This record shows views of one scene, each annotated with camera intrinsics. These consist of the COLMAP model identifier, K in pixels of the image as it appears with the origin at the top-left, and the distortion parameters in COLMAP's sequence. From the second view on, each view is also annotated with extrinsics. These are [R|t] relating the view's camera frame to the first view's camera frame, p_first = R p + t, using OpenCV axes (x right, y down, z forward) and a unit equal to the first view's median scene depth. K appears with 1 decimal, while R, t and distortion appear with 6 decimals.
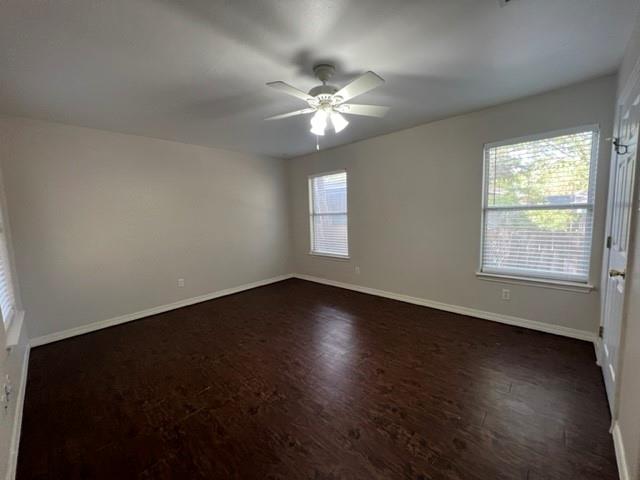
lens RADIAL K [[253.4, 0, 320.0], [0, 253.4, 240.0], [0, 0, 1]] dist [0.001031, 0.000615]
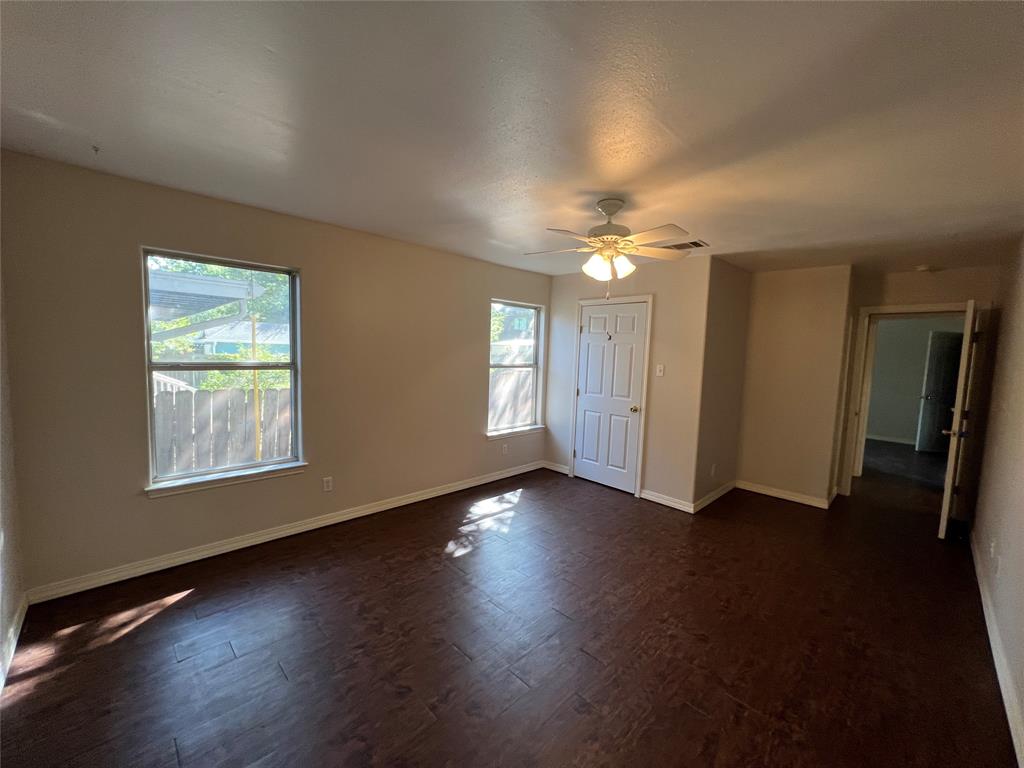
lens RADIAL K [[407.2, 0, 510.7], [0, 407.2, 391.0], [0, 0, 1]] dist [-0.000856, -0.000002]
pose [[0.052025, -0.075051, 0.995822, -1.251699], [0.075283, 0.994629, 0.071028, -0.176544], [-0.995804, 0.071273, 0.057396, 1.239599]]
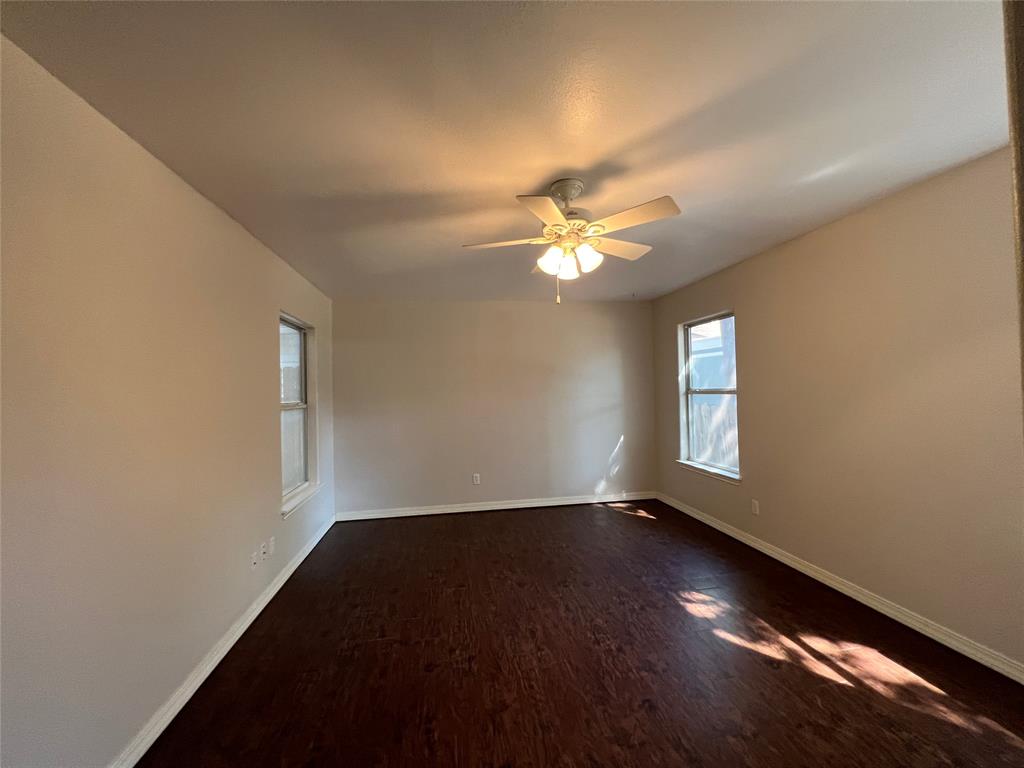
lens RADIAL K [[414.3, 0, 513.0], [0, 414.3, 379.9], [0, 0, 1]] dist [-0.000168, 0.000080]
pose [[0.792966, 0.003722, -0.609254, 0.552314], [-0.066711, 0.994499, -0.080751, -0.059633], [0.605602, 0.104677, 0.788853, 0.099450]]
